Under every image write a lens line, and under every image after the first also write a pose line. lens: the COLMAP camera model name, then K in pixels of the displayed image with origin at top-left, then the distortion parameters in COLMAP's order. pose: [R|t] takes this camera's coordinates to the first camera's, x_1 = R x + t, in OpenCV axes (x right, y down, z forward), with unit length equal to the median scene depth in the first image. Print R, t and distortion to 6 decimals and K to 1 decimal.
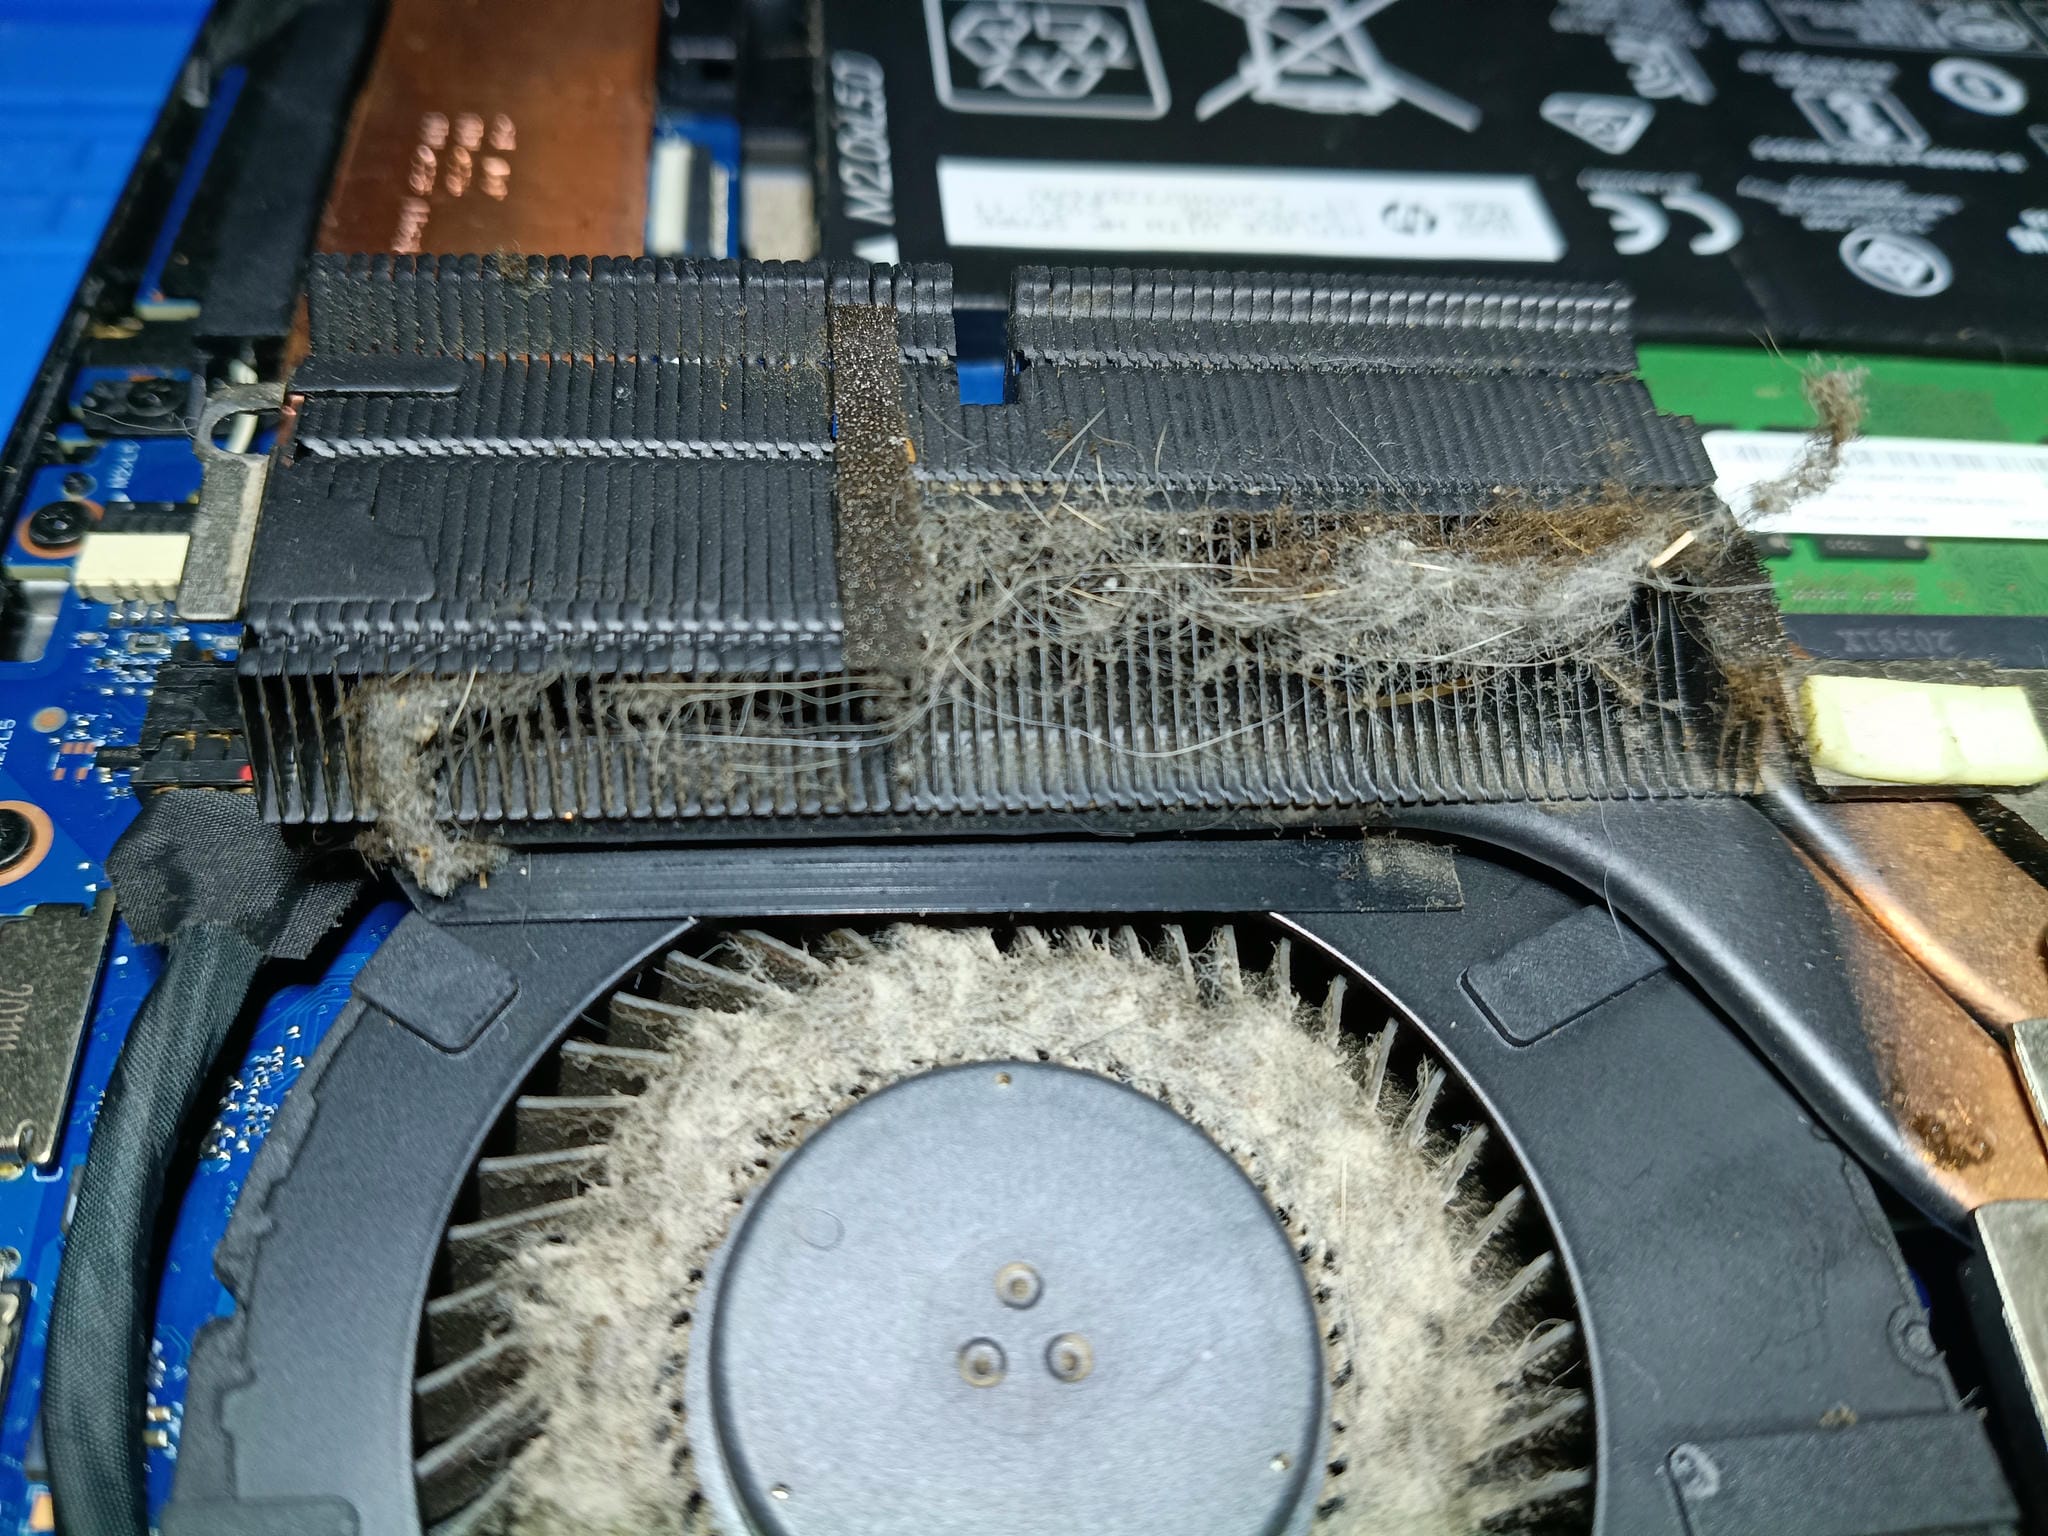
lens RADIAL K [[1573.2, 0, 986.3], [0, 1573.2, 775.7], [0, 0, 1]] dist [0.067402, -0.287146]
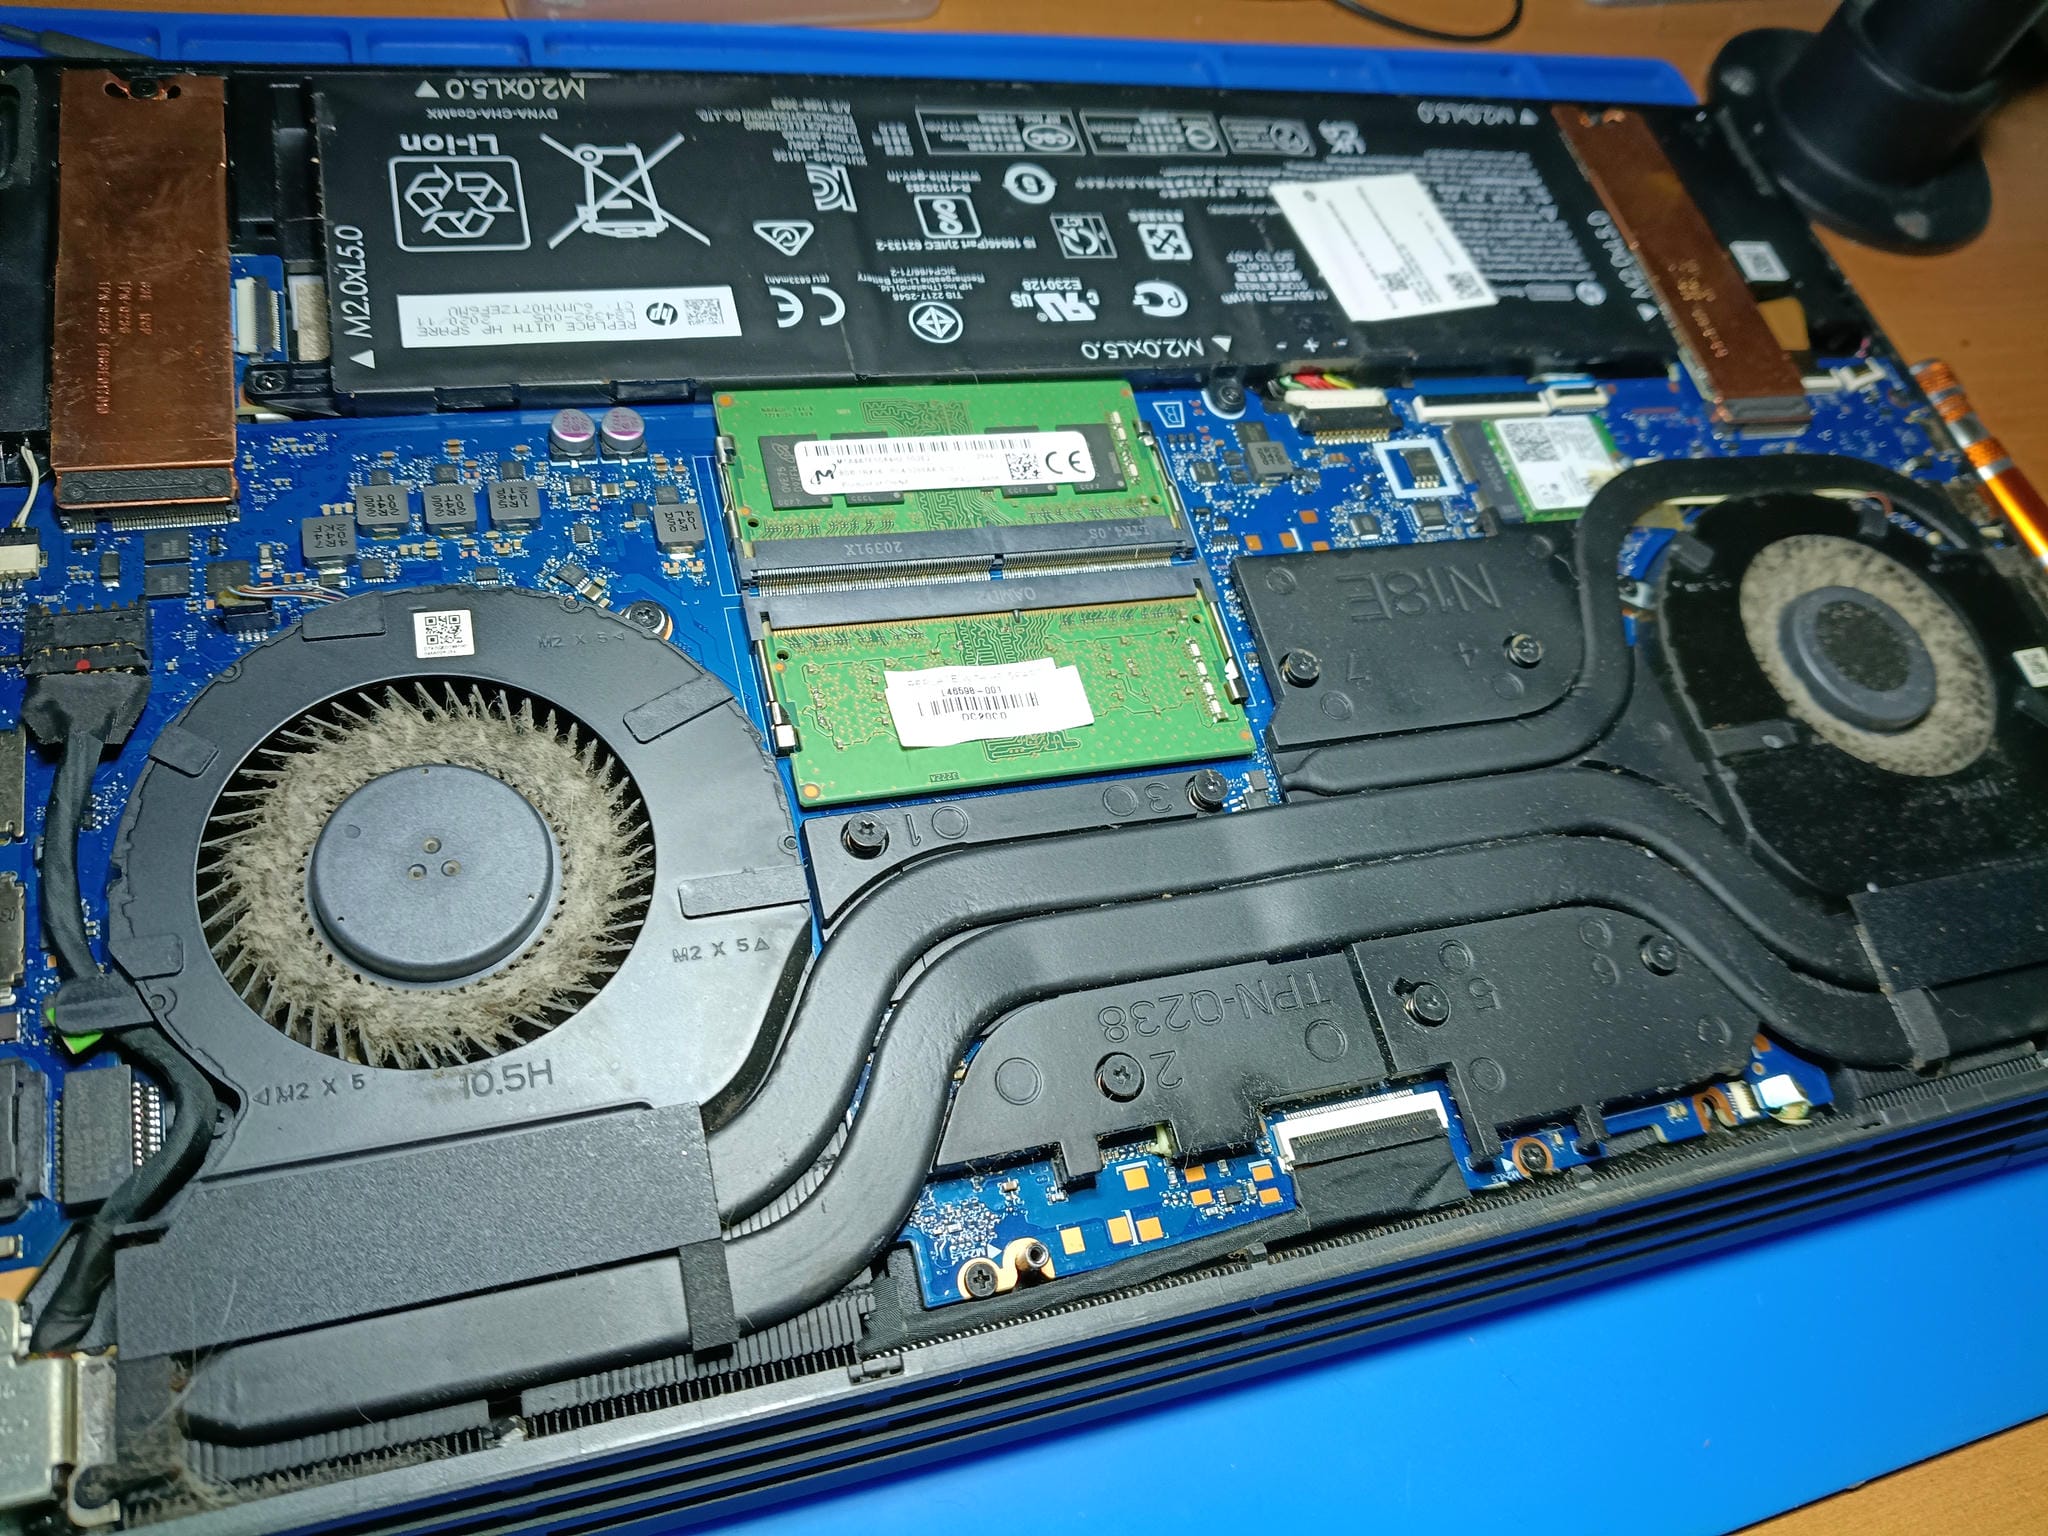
lens RADIAL K [[1599.5, 0, 1025.5], [0, 1599.5, 727.5], [0, 0, 1]] dist [0.011575, -0.102855]
pose [[0.972958, -0.071185, 0.219741, 0.388883], [0.036857, 0.986984, 0.156541, -0.244476], [-0.228024, -0.144208, 0.962917, -1.688898]]
